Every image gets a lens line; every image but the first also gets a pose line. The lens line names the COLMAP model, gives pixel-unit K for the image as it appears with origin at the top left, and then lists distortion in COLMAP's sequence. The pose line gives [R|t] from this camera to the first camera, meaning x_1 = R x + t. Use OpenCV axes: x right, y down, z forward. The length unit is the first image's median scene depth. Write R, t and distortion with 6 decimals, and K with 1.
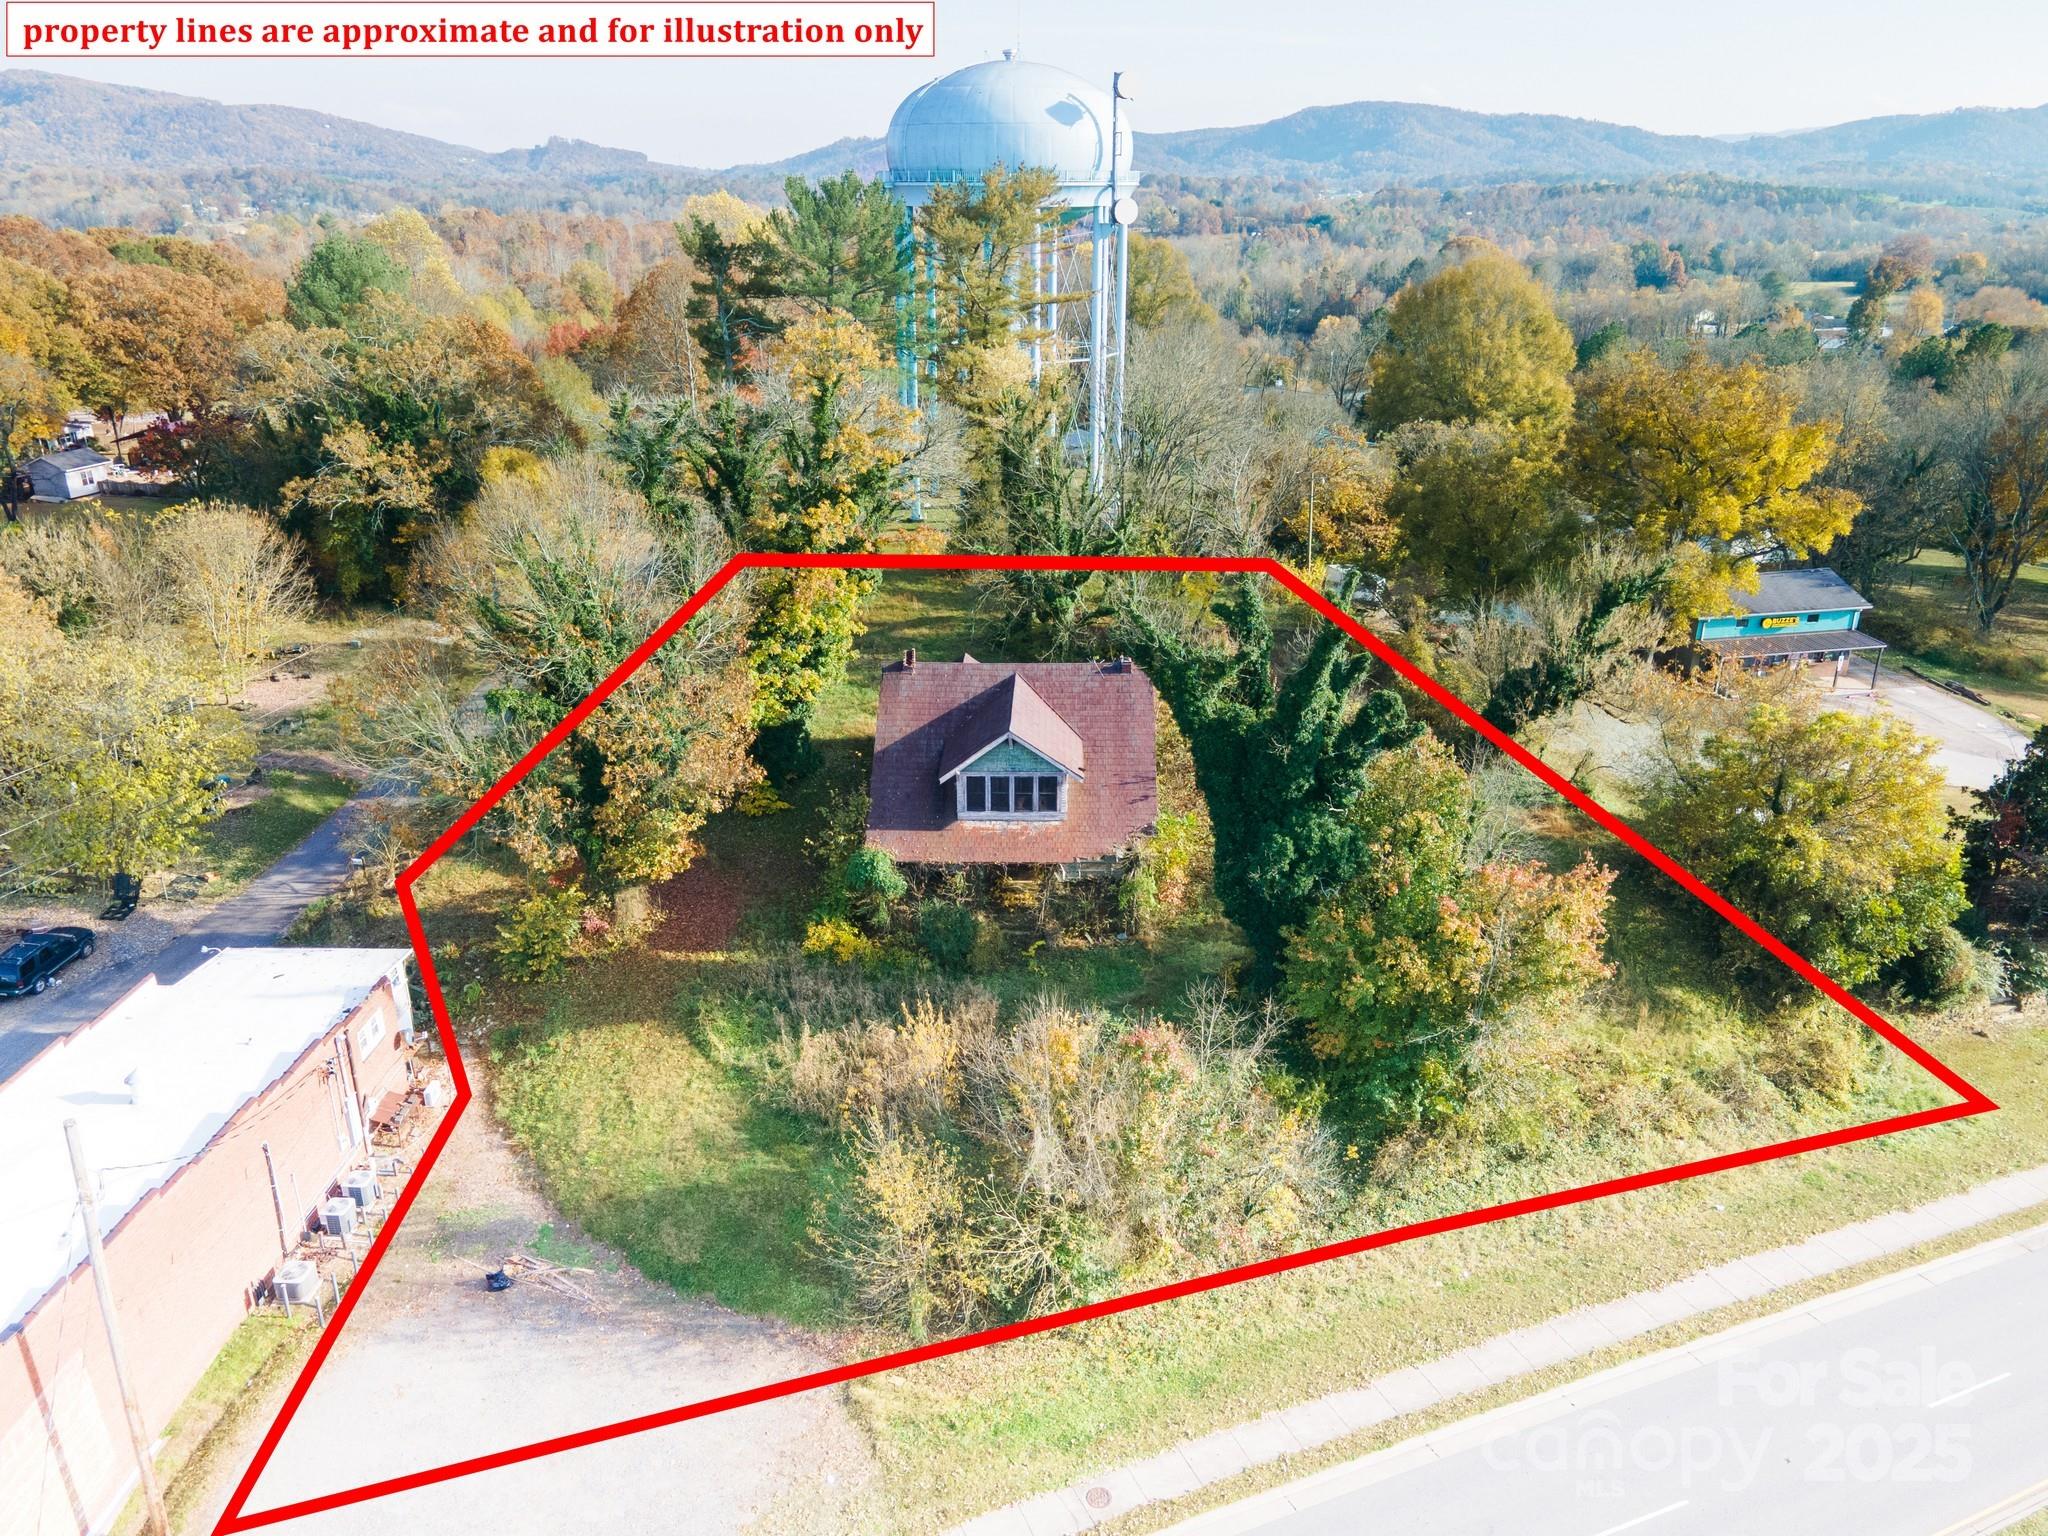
lens RADIAL K [[1504.3, 0, 1018.1], [0, 1504.3, 762.9], [0, 0, 1]] dist [0.001955, 0.094113]
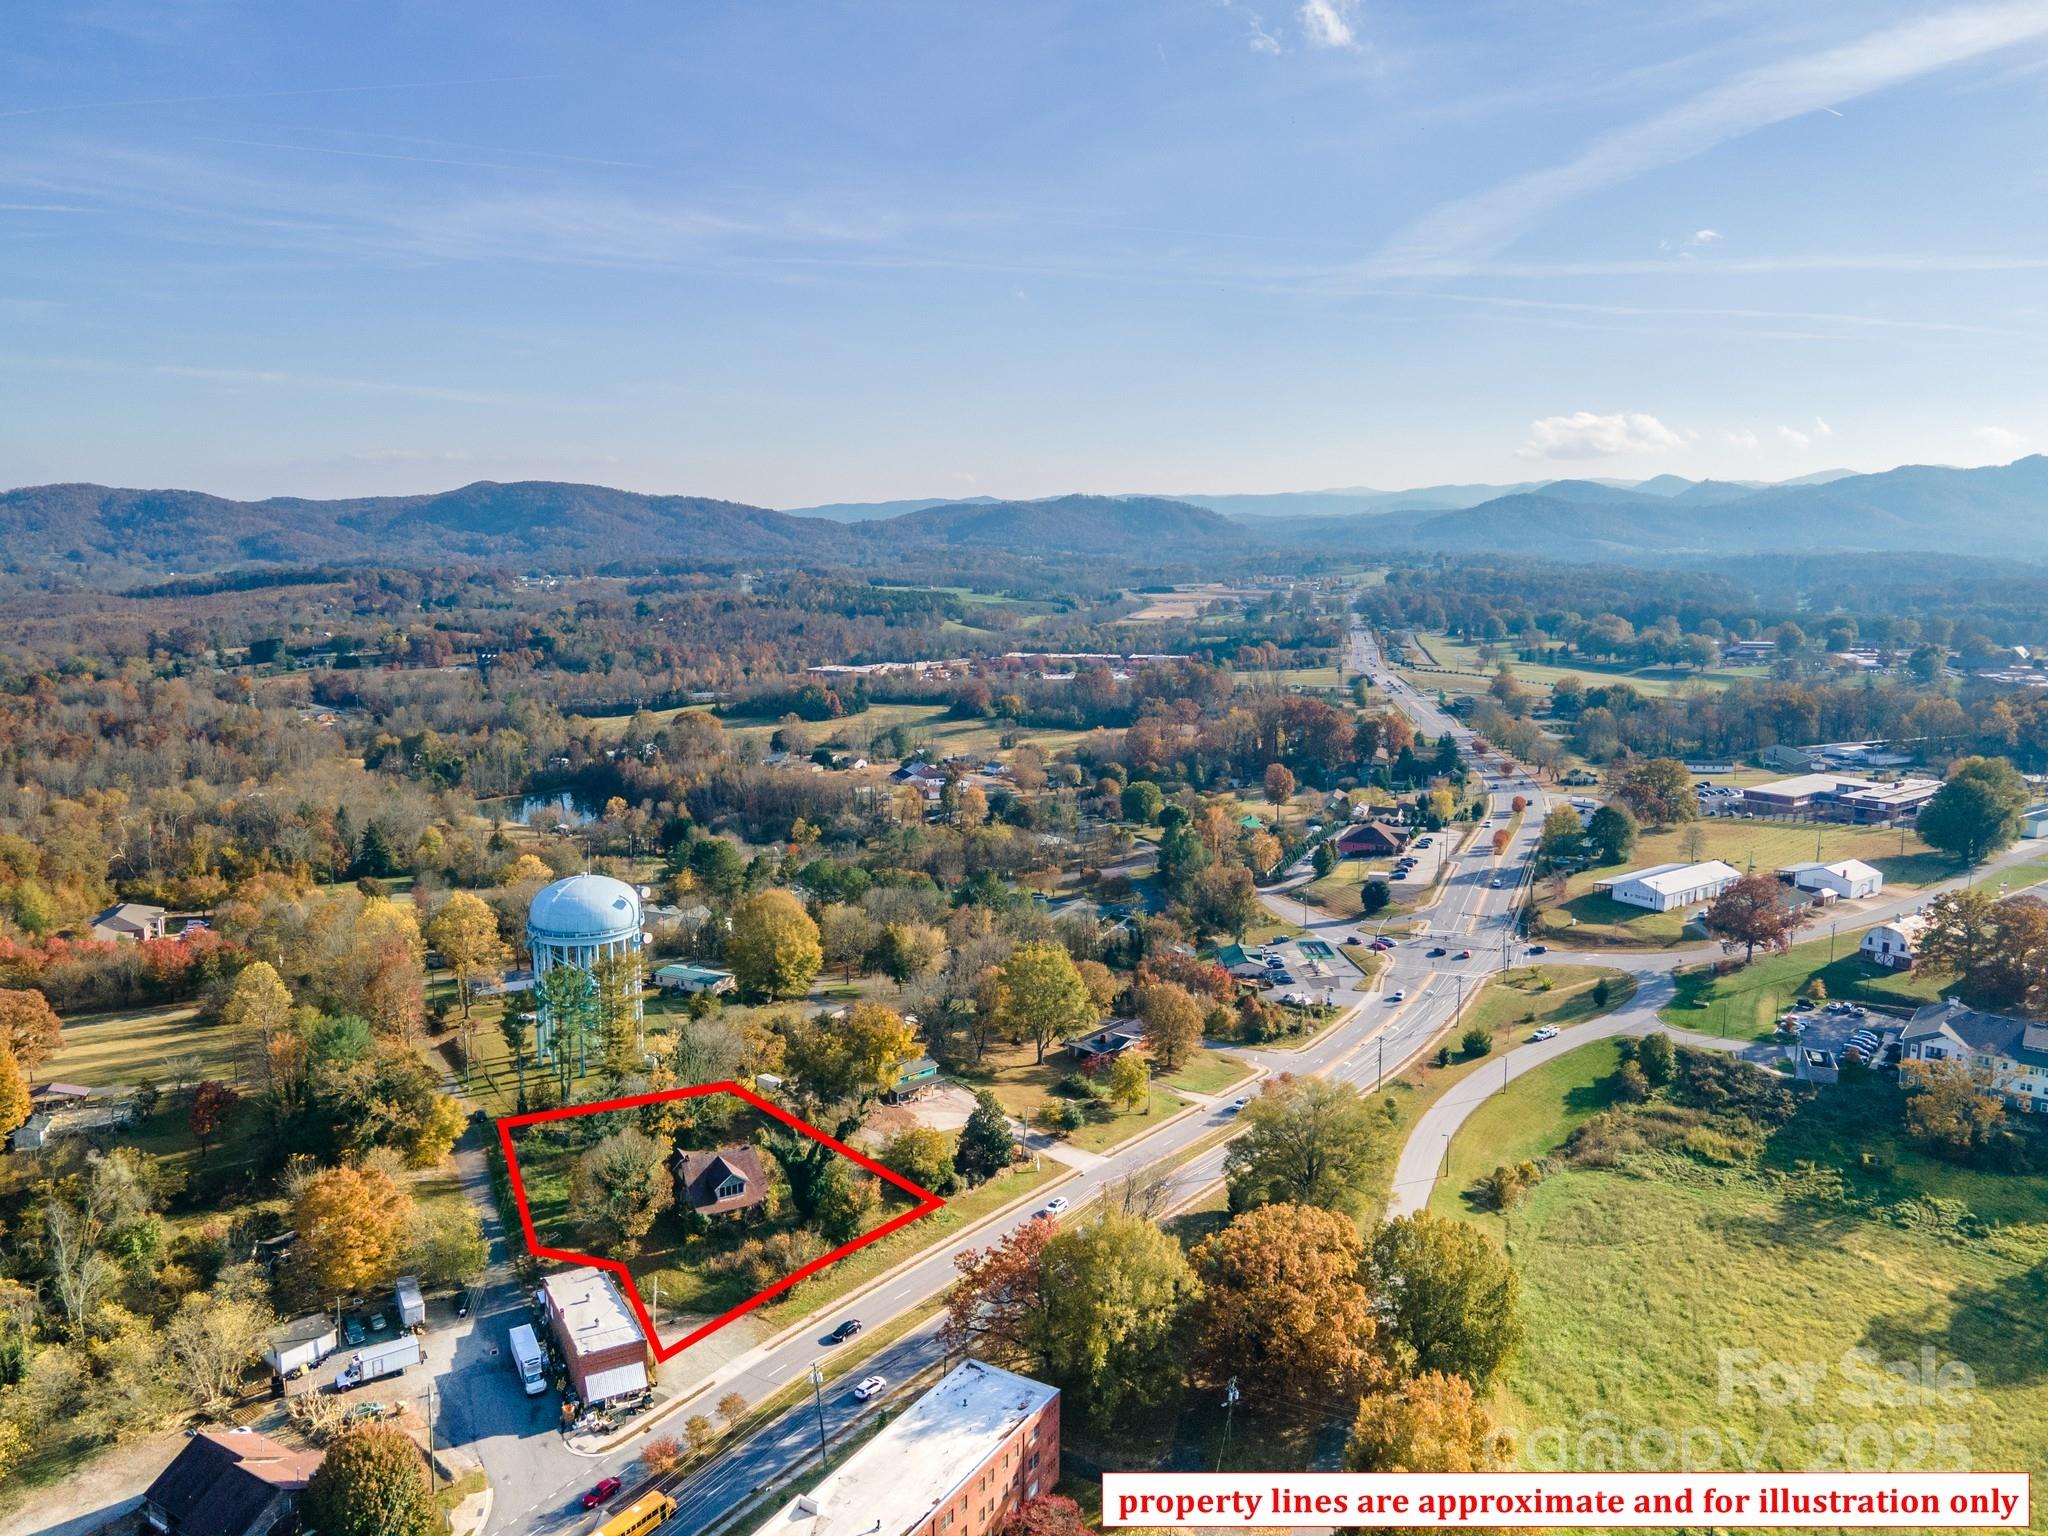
lens RADIAL K [[1504.3, 0, 1018.1], [0, 1504.3, 762.9], [0, 0, 1]] dist [0.001955, 0.094113]
pose [[0.867525, -0.076265, 0.491512, -1.166672], [0.177668, 0.970497, -0.163000, -0.277637], [-0.464580, 0.228732, 0.855481, -2.843339]]
